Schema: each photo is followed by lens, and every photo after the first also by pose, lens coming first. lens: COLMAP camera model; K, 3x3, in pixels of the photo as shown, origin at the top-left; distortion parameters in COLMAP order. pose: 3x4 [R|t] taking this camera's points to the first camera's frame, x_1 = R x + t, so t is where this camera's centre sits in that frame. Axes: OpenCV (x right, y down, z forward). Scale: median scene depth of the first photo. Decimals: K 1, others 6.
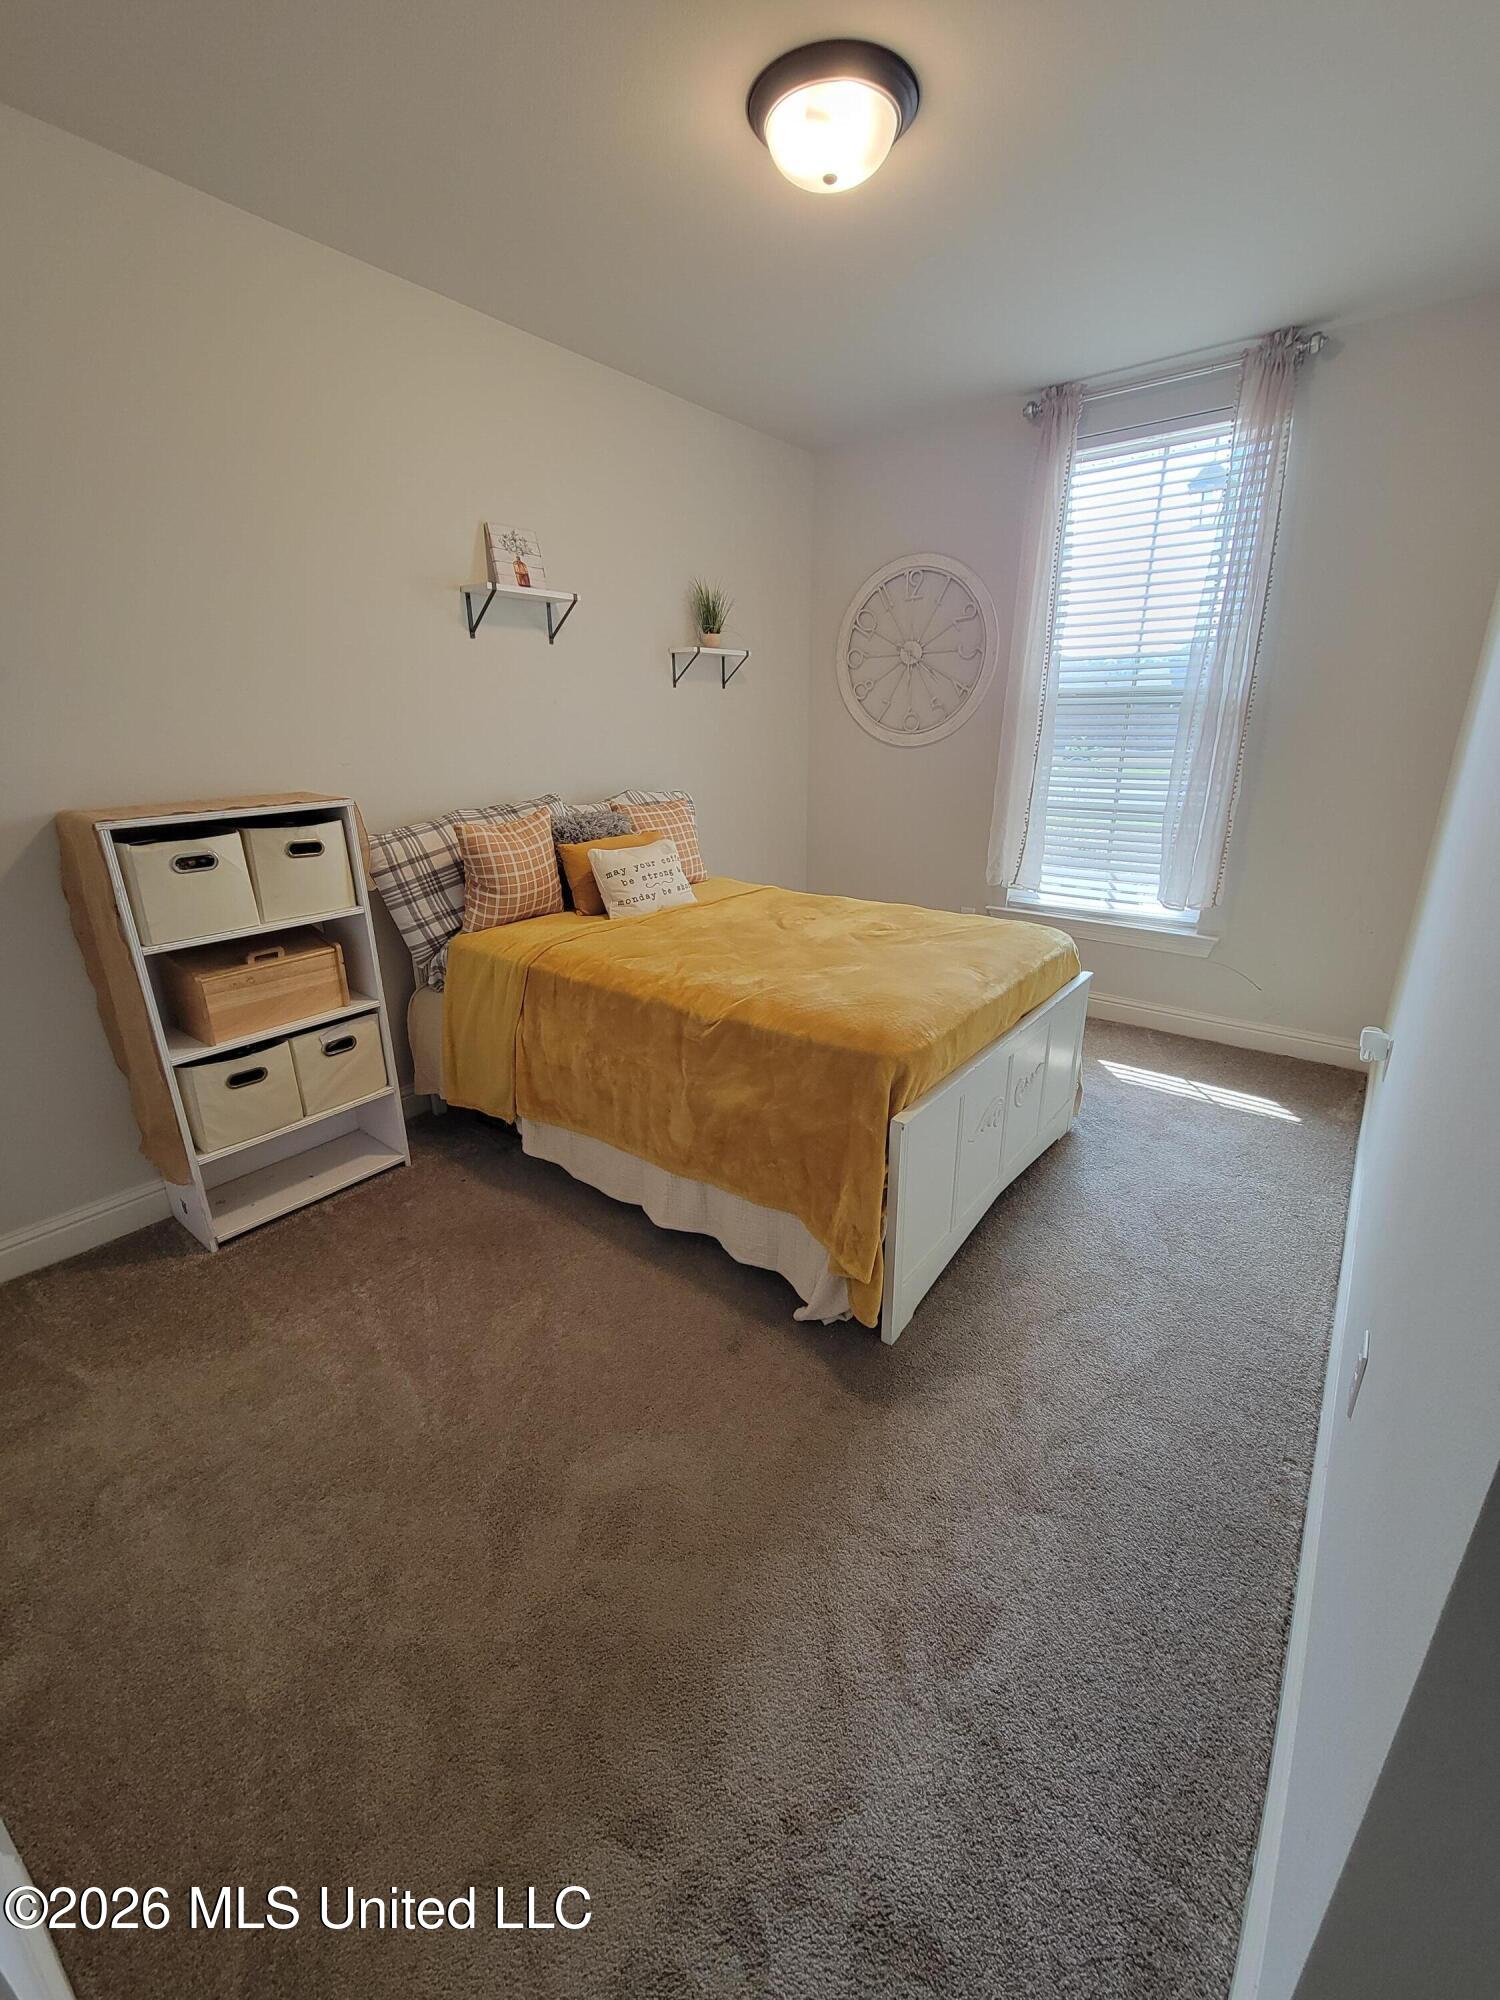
lens RADIAL K [[815.9, 0, 749.1], [0, 815.9, 989.8], [0, 0, 1]] dist [0.002605, -0.003967]
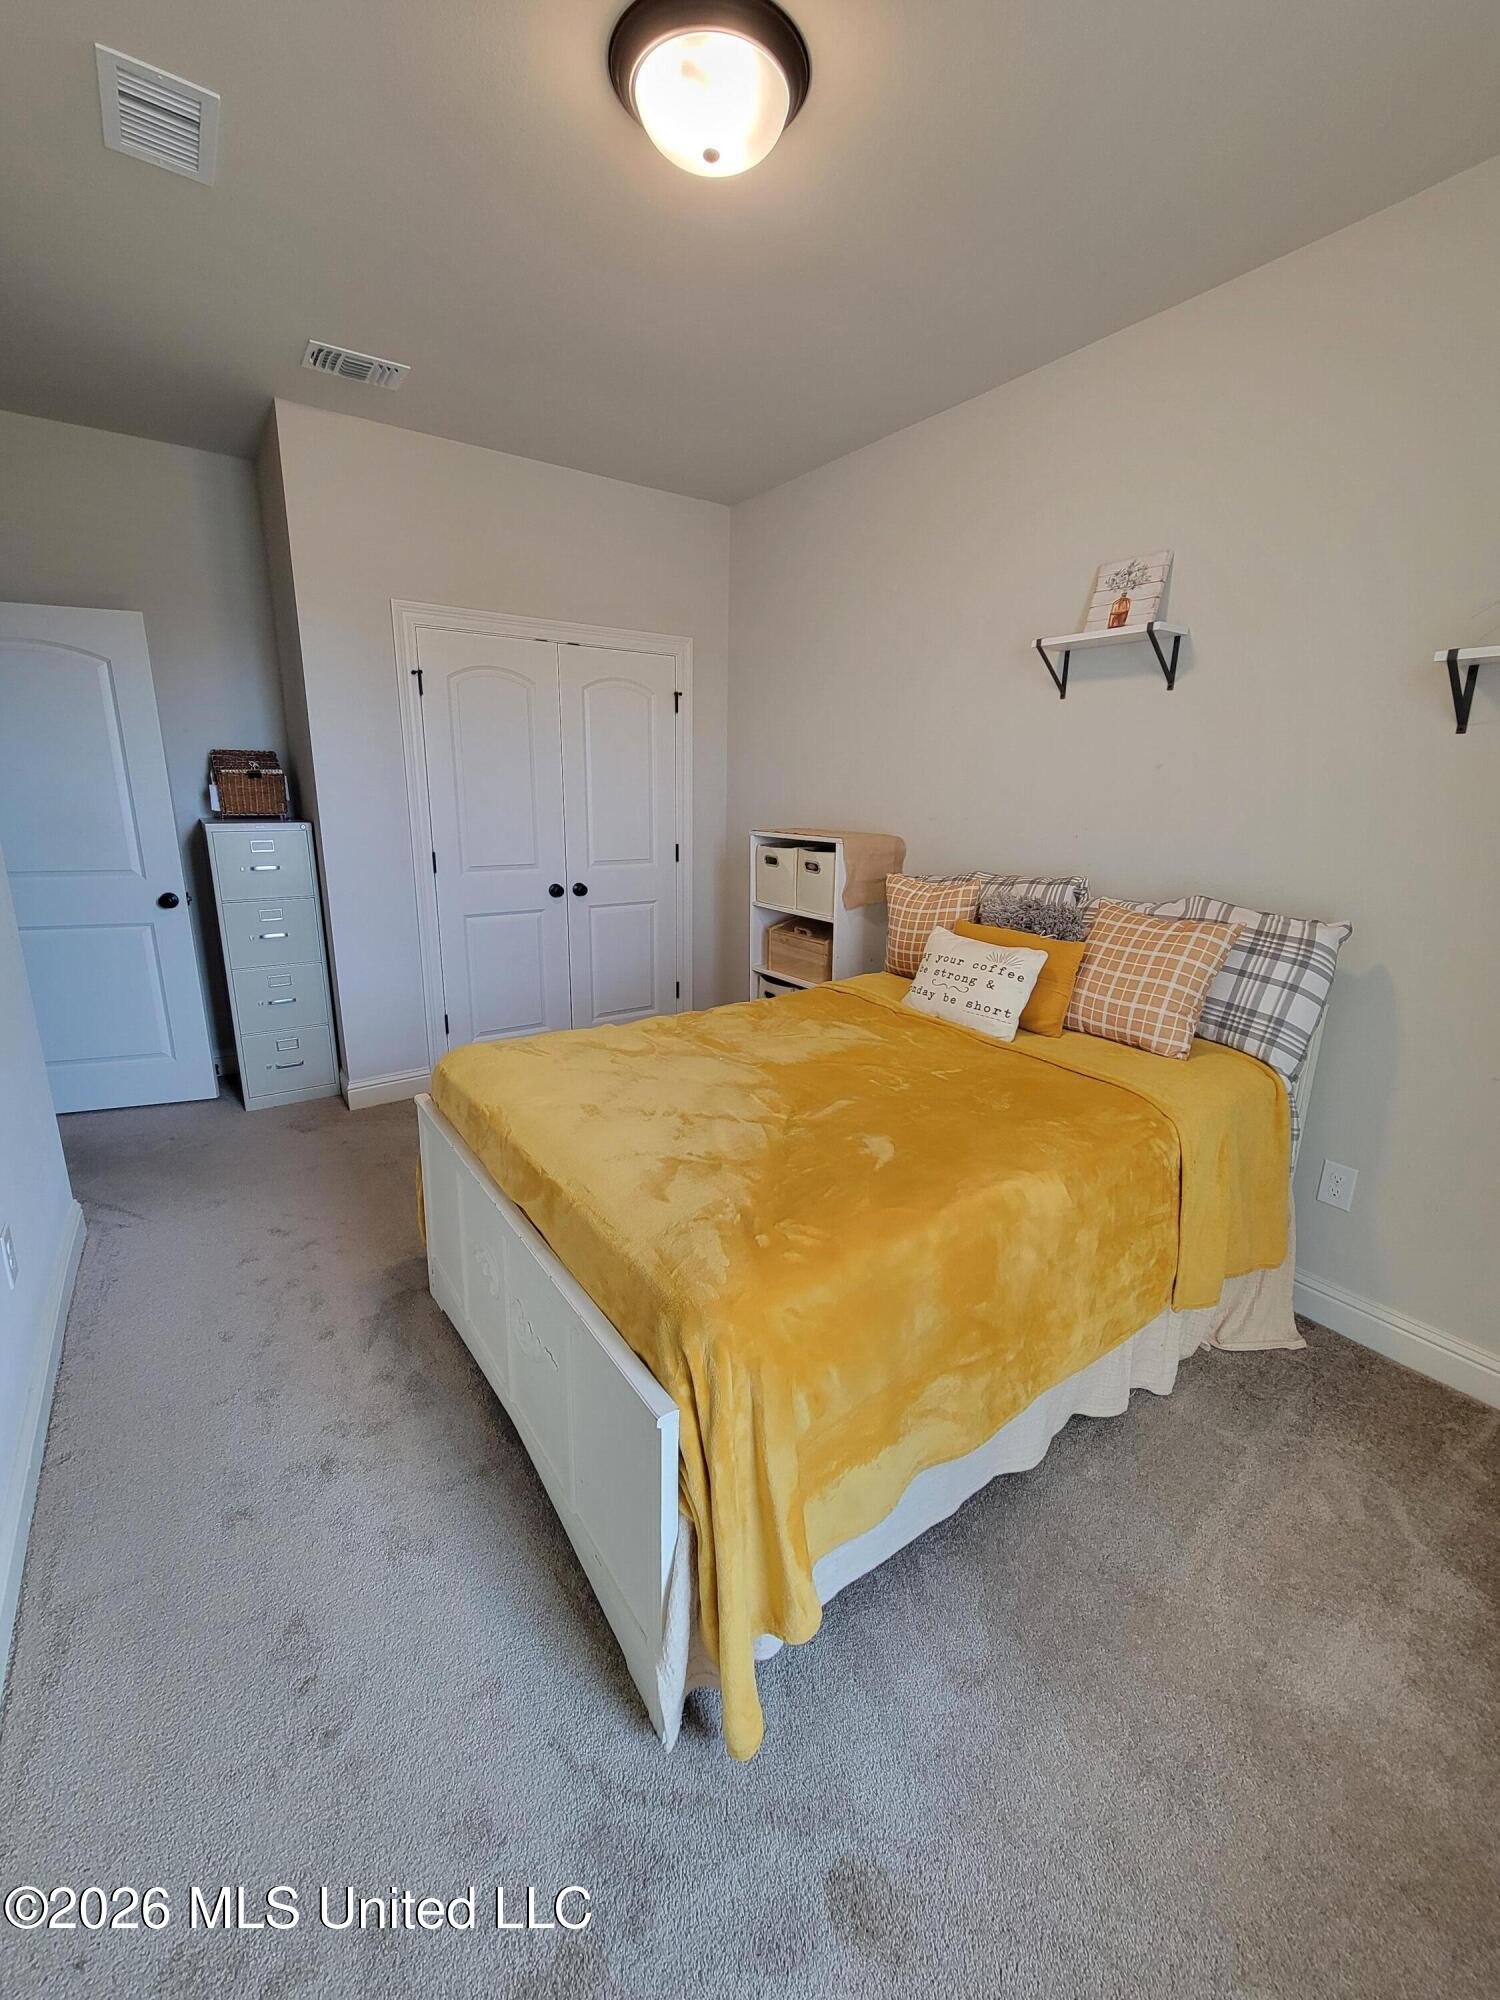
lens RADIAL K [[815.9, 0, 749.1], [0, 815.9, 989.8], [0, 0, 1]] dist [0.002605, -0.003967]
pose [[-0.316530, 0.227848, -0.920812, 0.714770], [-0.323450, 0.886623, 0.330574, -0.343496], [0.891734, 0.402473, -0.206945, 1.046803]]
